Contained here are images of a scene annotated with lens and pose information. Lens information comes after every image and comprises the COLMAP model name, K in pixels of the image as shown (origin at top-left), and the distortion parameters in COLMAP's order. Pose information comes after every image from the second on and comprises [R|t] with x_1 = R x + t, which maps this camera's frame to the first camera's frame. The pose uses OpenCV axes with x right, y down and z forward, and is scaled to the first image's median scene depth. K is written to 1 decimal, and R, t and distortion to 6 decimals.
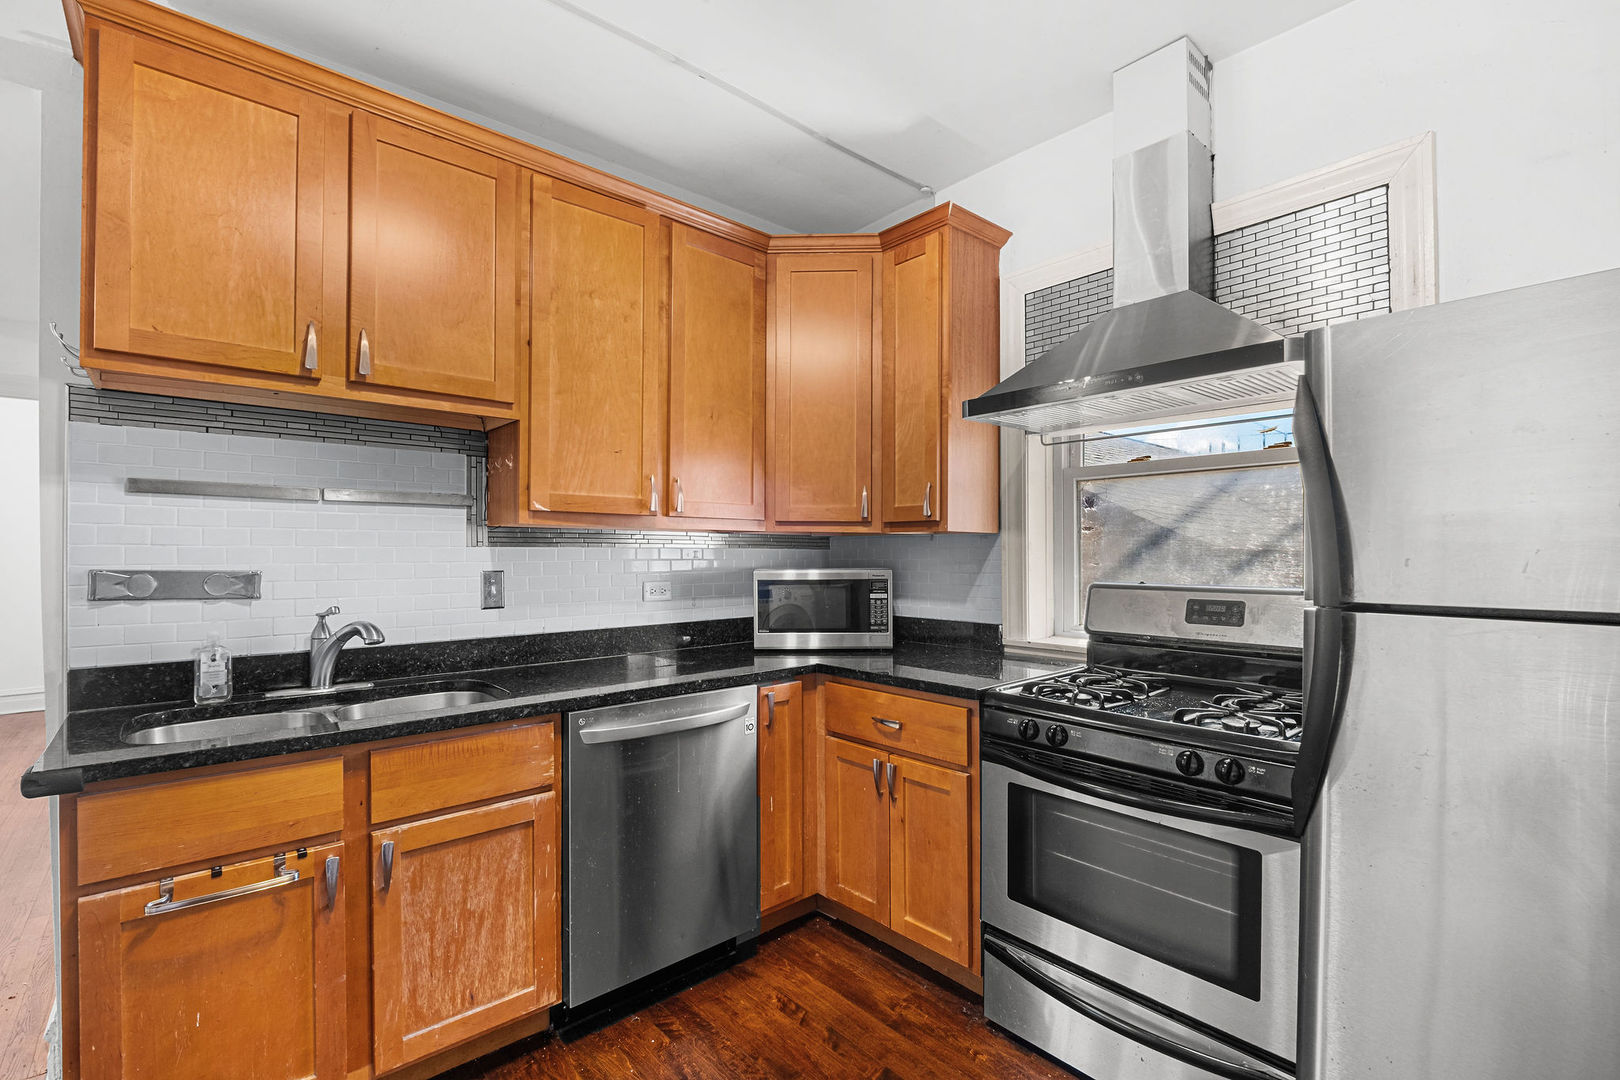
lens RADIAL K [[725.9, 0, 797.1], [0, 725.9, 553.8], [0, 0, 1]] dist [0.003197, -0.002292]
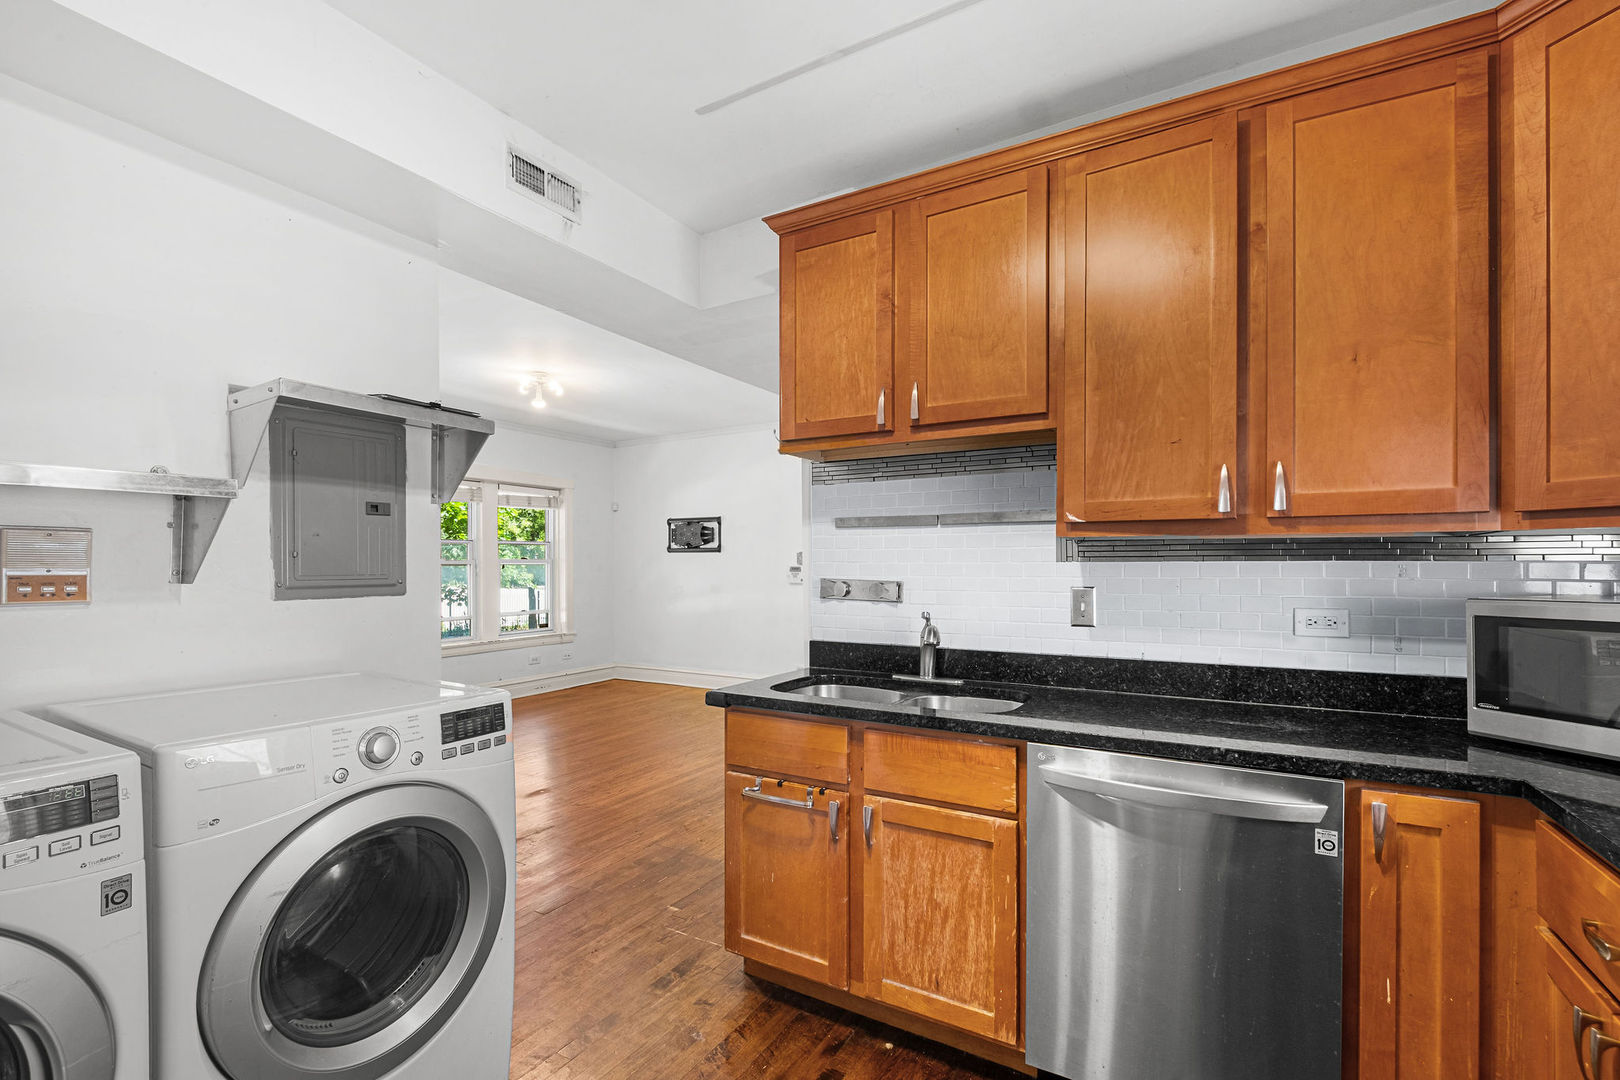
lens RADIAL K [[725.9, 0, 770.3], [0, 725.9, 563.0], [0, 0, 1]] dist [0.003197, -0.002292]
pose [[0.298413, -0.005460, -0.954421, 0.437164], [-0.002598, 0.999975, -0.006533, -0.000539], [0.954433, 0.004429, 0.298391, 0.385660]]
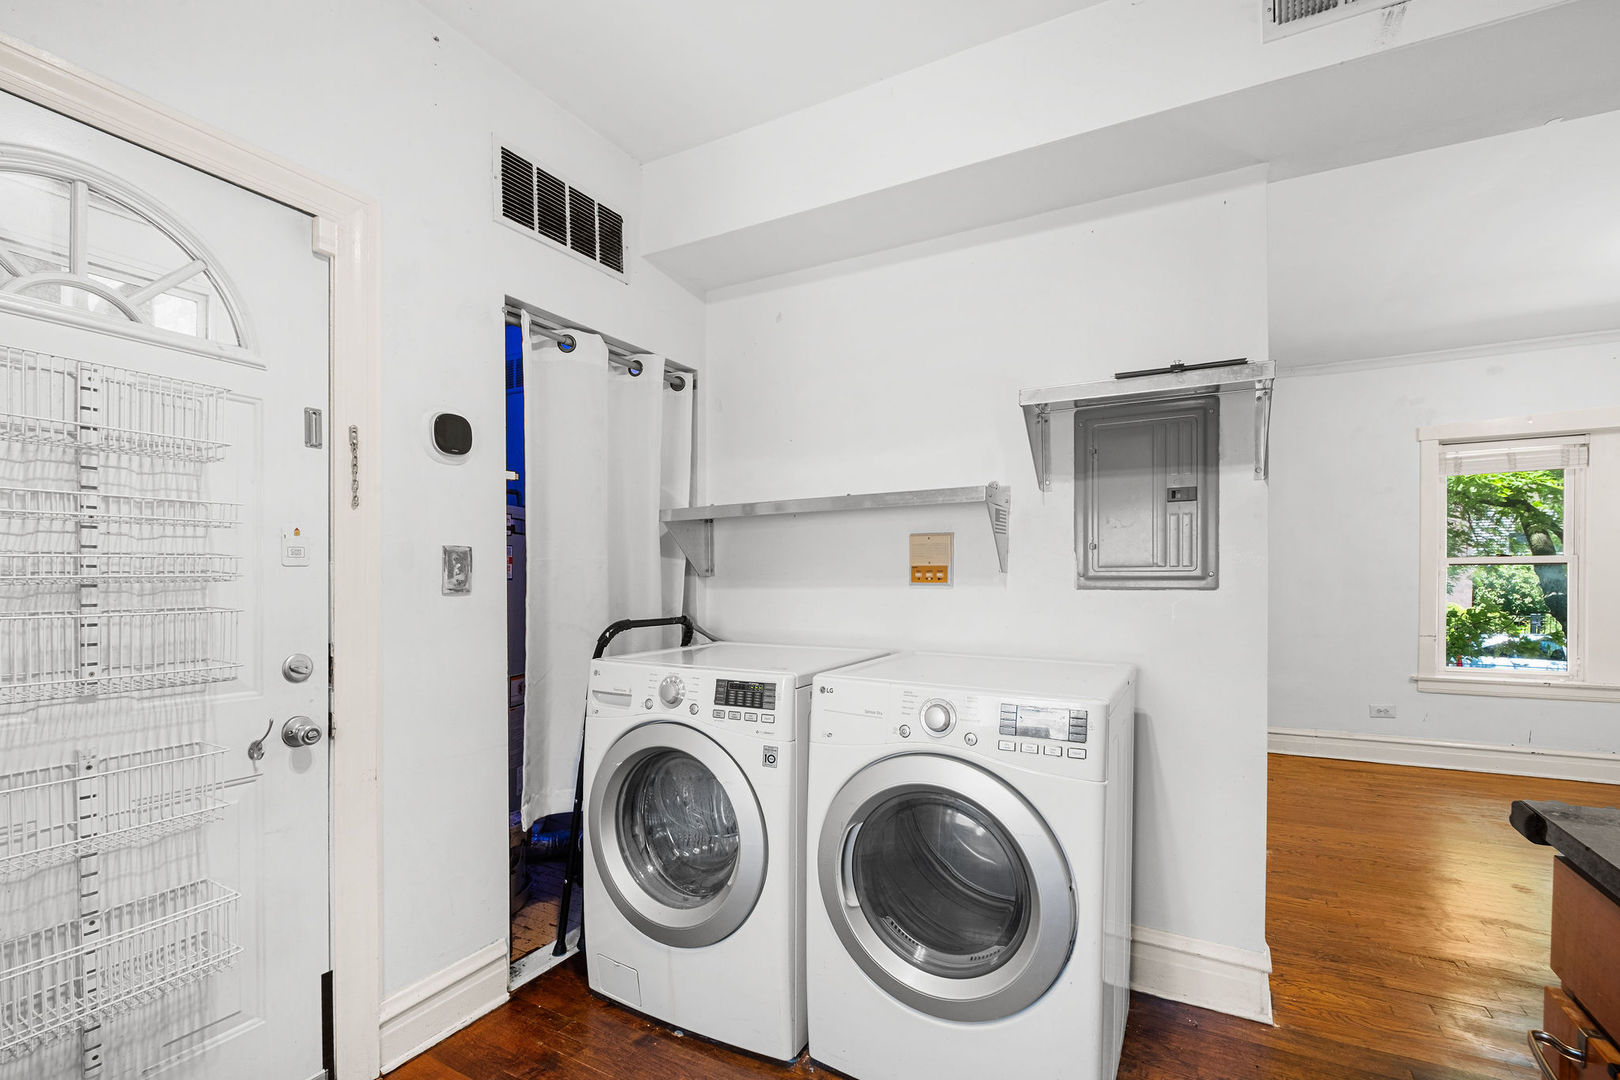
lens RADIAL K [[626.1, 0, 825.6], [0, 626.1, 575.9], [0, 0, 1]] dist [-0.023351, -0.000508]
pose [[-0.946944, 0.001600, -0.321396, -0.051780], [-0.001033, 0.999967, 0.008022, 0.018900], [0.321398, 0.007928, -0.946911, 0.823214]]
